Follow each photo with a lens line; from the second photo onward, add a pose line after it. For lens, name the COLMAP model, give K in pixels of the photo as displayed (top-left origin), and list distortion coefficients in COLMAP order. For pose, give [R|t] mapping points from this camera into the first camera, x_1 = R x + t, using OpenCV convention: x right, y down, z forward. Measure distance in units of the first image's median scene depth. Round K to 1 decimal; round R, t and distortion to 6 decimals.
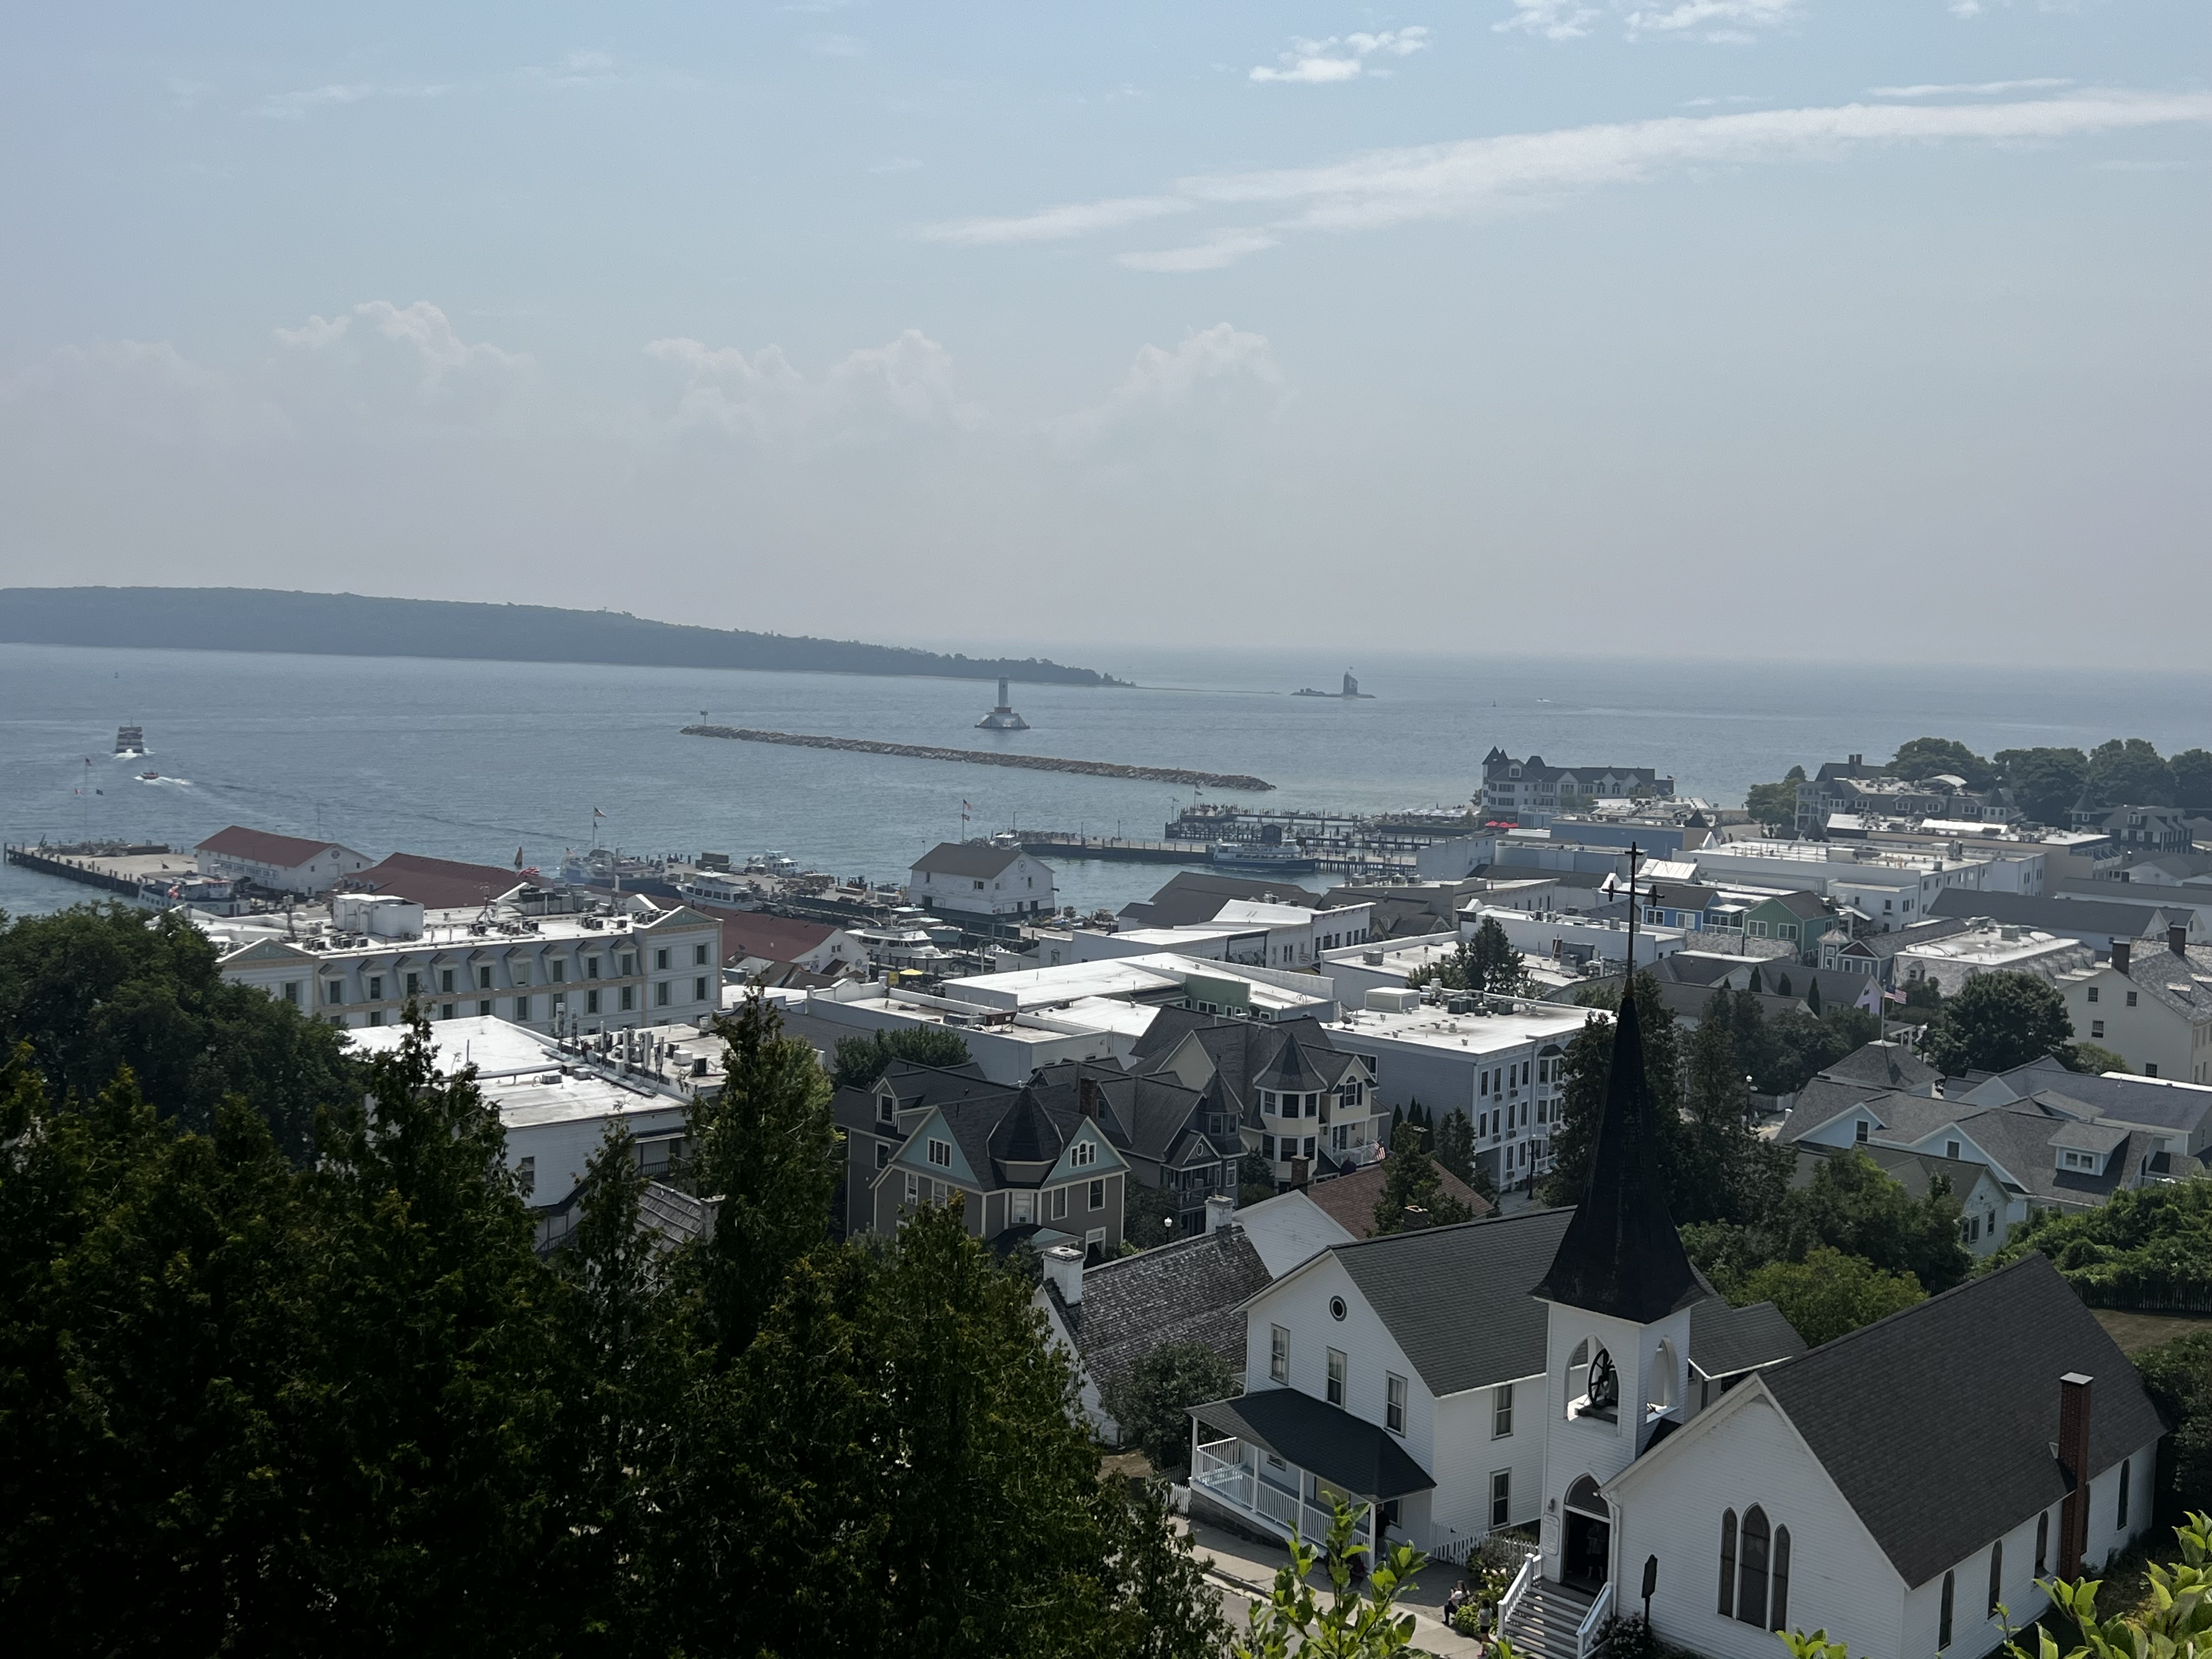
lens RADIAL K [[2318.1, 0, 1096.0], [0, 2318.1, 813.3], [0, 0, 1]] dist [0.111388, 0.000000]
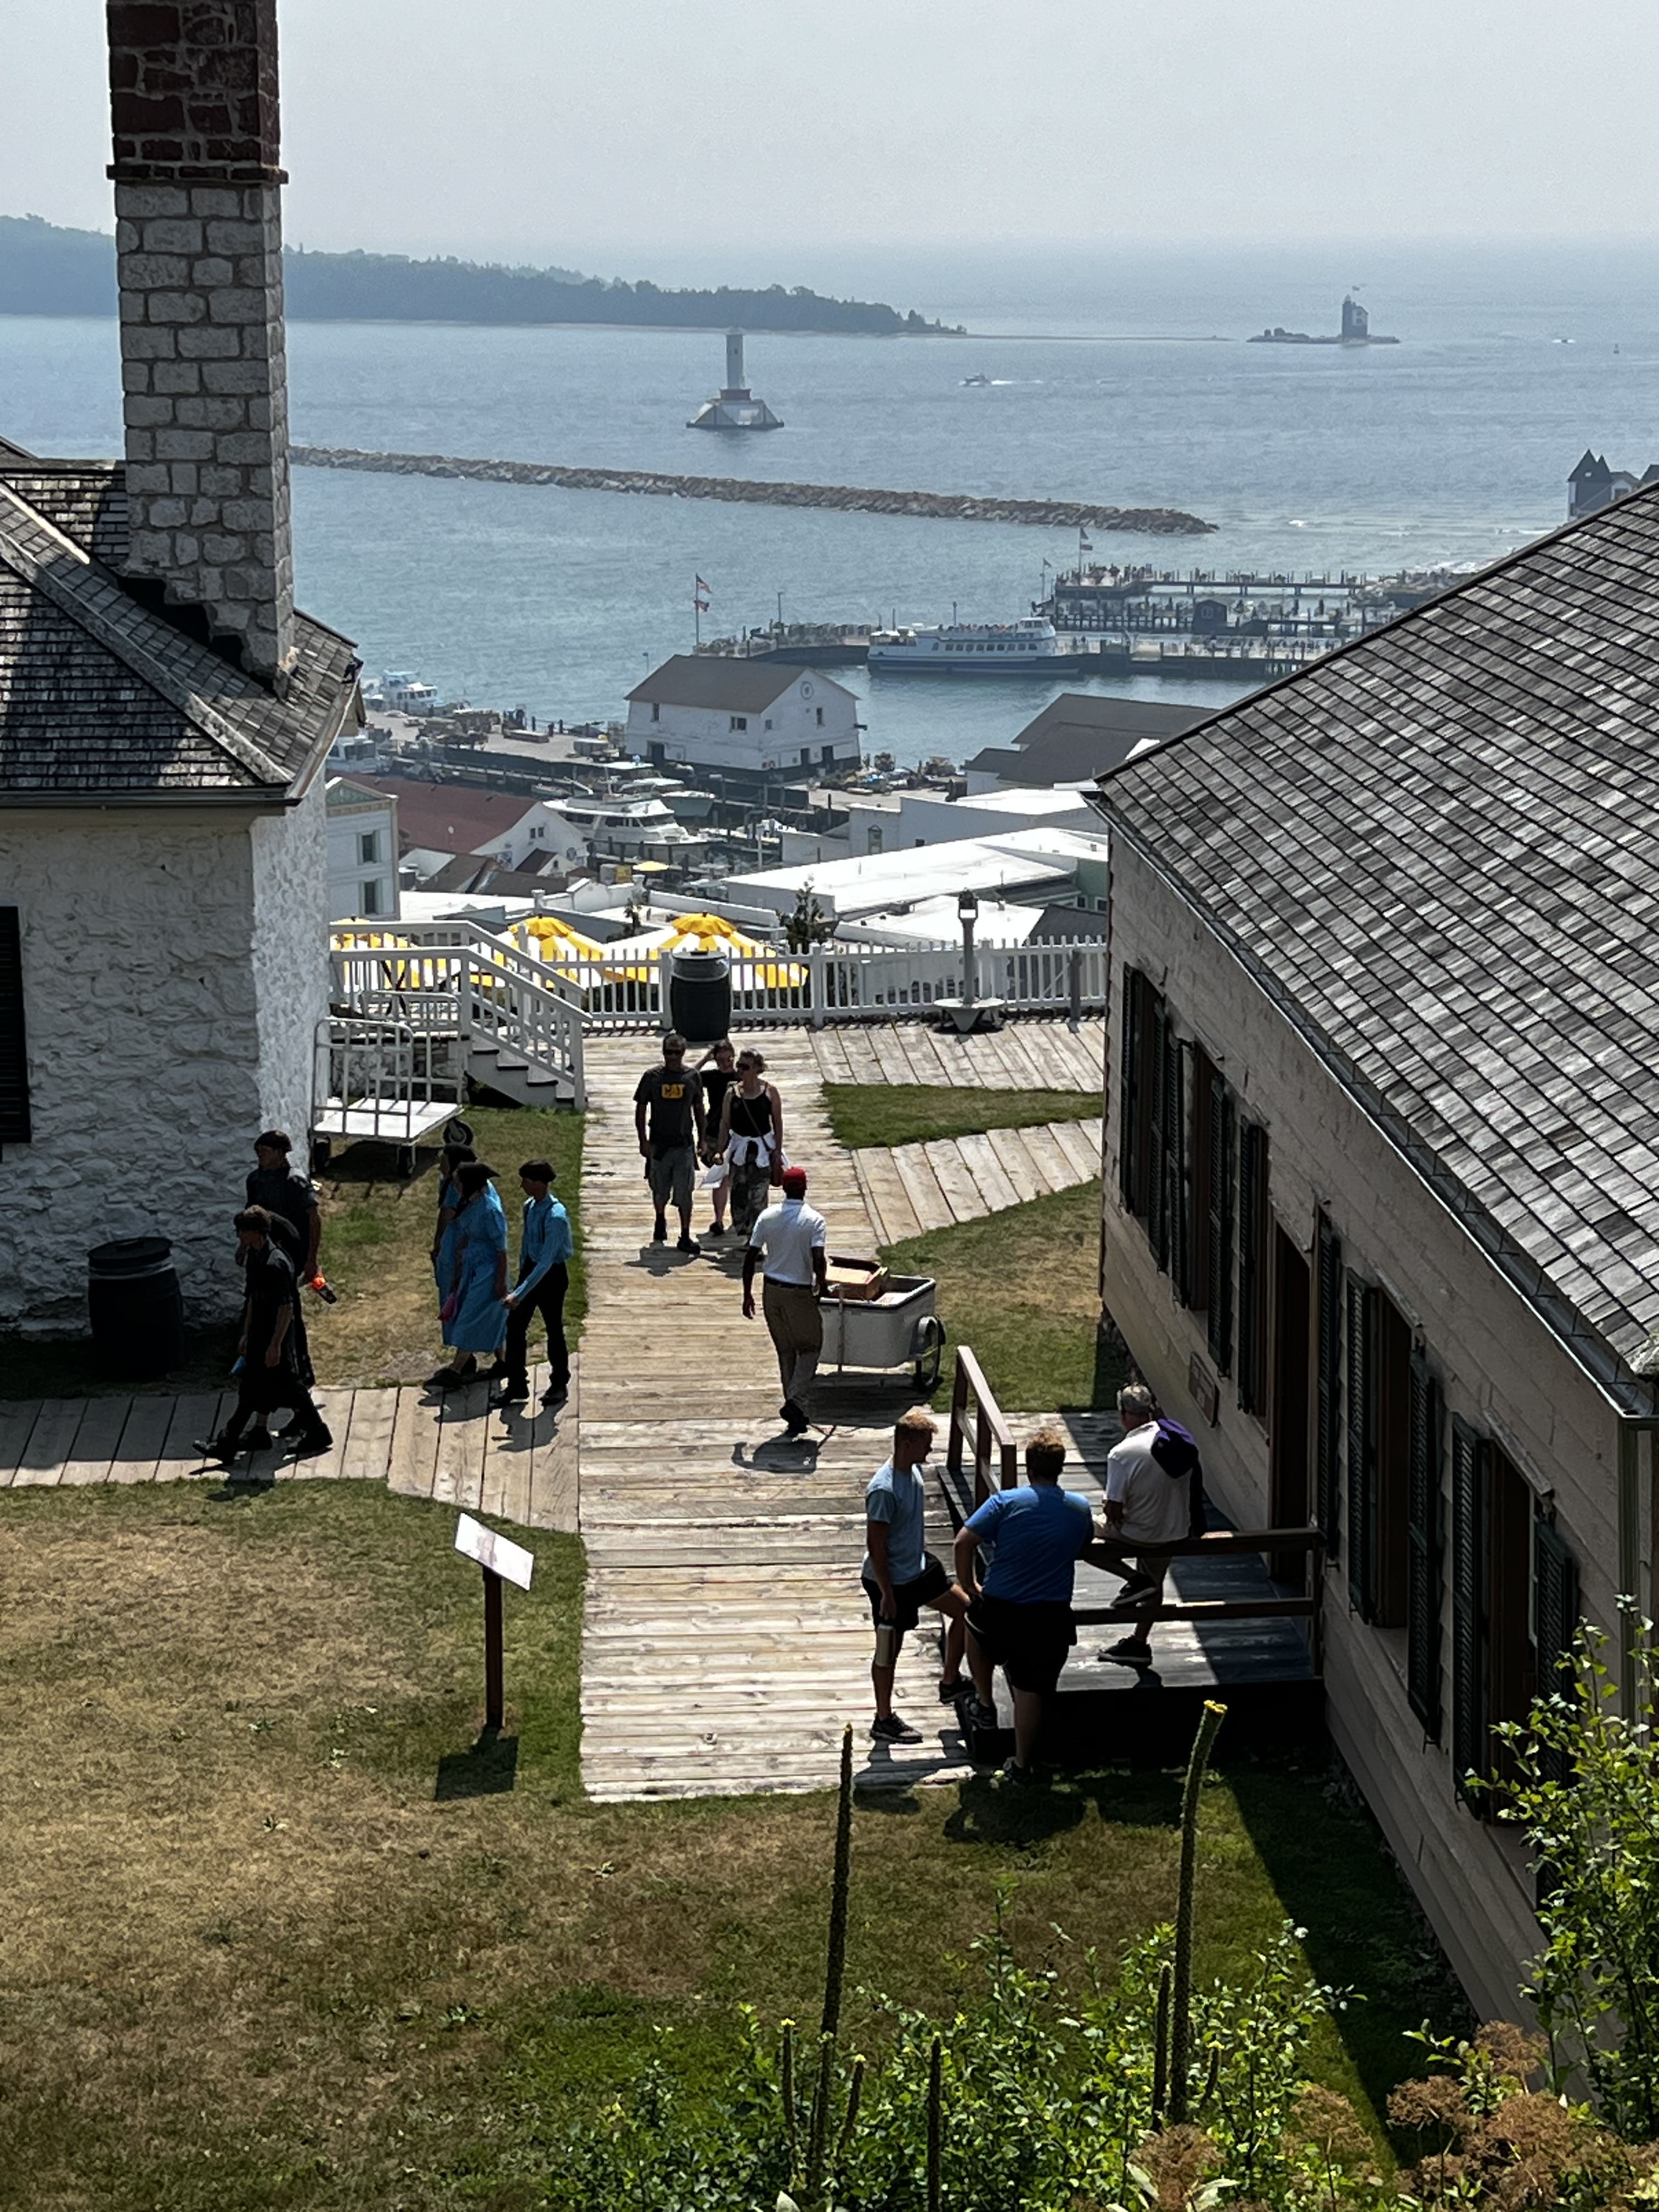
lens RADIAL K [[4246.8, 0, 839.0], [0, 4246.8, 1118.3], [0, 0, 1]] dist [0.264311, 0.000000]
pose [[0.999538, -0.026029, -0.015678, -0.013519], [0.027850, 0.991112, 0.130084, -0.020061], [0.012153, -0.130461, 0.991379, -0.253880]]
